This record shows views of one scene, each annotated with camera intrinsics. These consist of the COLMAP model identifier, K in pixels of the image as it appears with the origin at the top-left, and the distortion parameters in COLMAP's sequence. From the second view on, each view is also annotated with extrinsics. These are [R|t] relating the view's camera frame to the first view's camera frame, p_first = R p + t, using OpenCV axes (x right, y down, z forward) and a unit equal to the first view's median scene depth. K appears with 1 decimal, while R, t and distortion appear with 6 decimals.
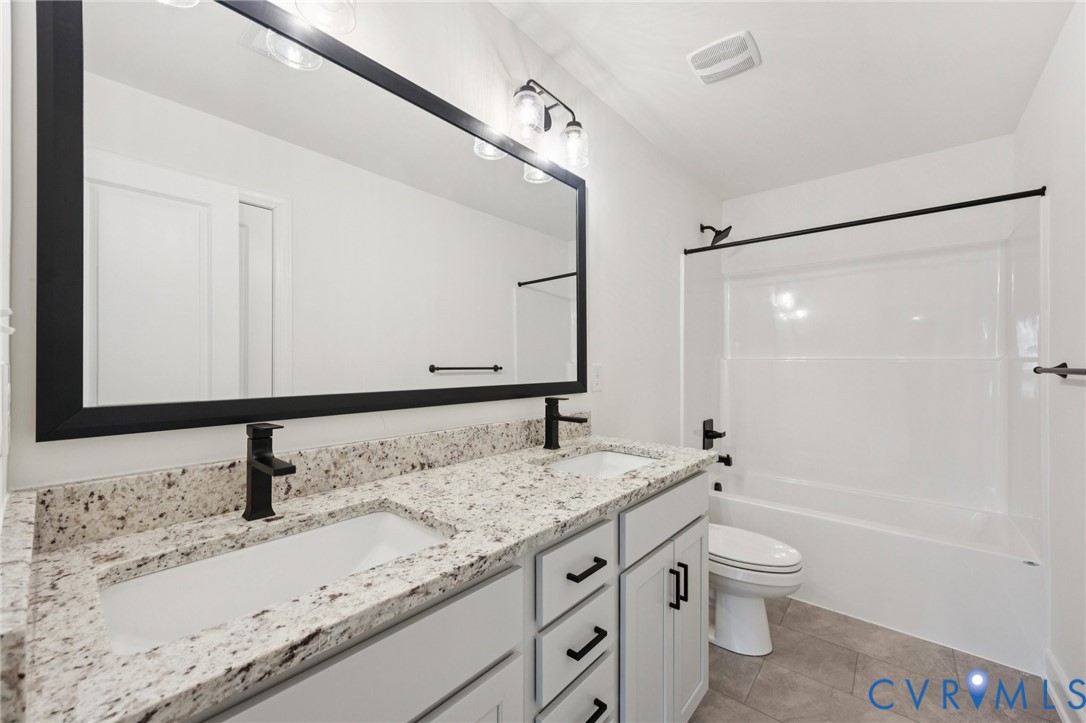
lens RADIAL K [[426.9, 0, 543.0], [0, 426.9, 361.5], [0, 0, 1]] dist [-0.000046, -0.000070]
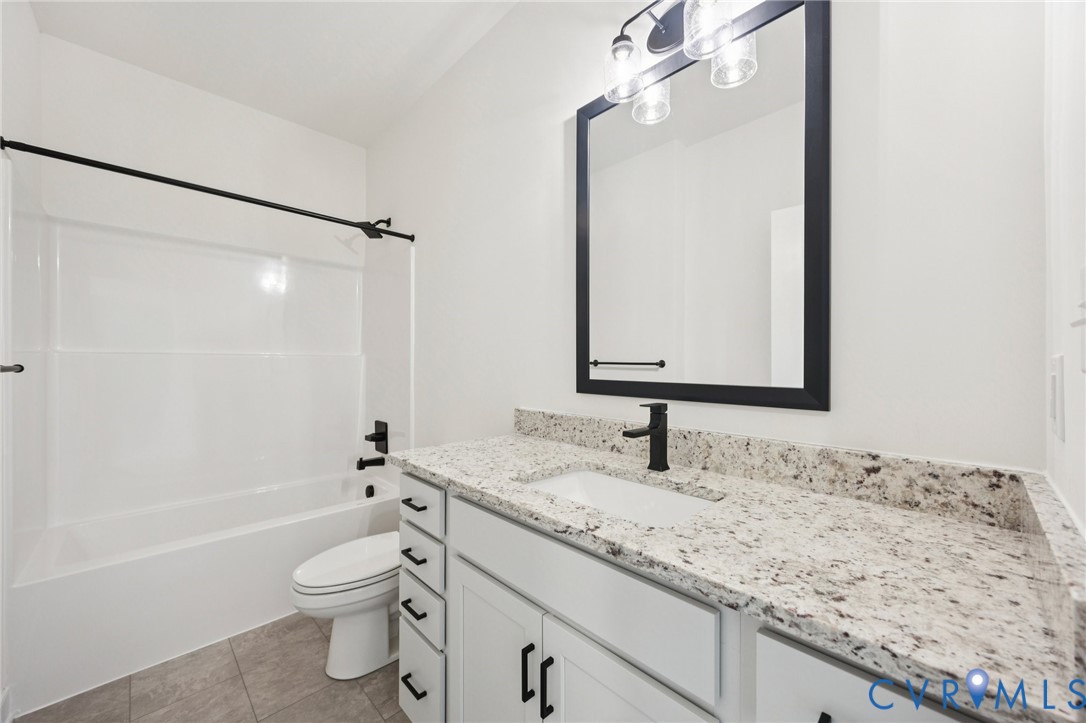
lens RADIAL K [[415.4, 0, 543.7], [0, 415.4, 366.8], [0, 0, 1]] dist [0.000615, 0.000089]
pose [[-0.099240, 0.022035, -0.994820, 0.776374], [0.016751, 0.999650, 0.020471, 0.001219], [0.994923, -0.014633, -0.099574, 0.848372]]
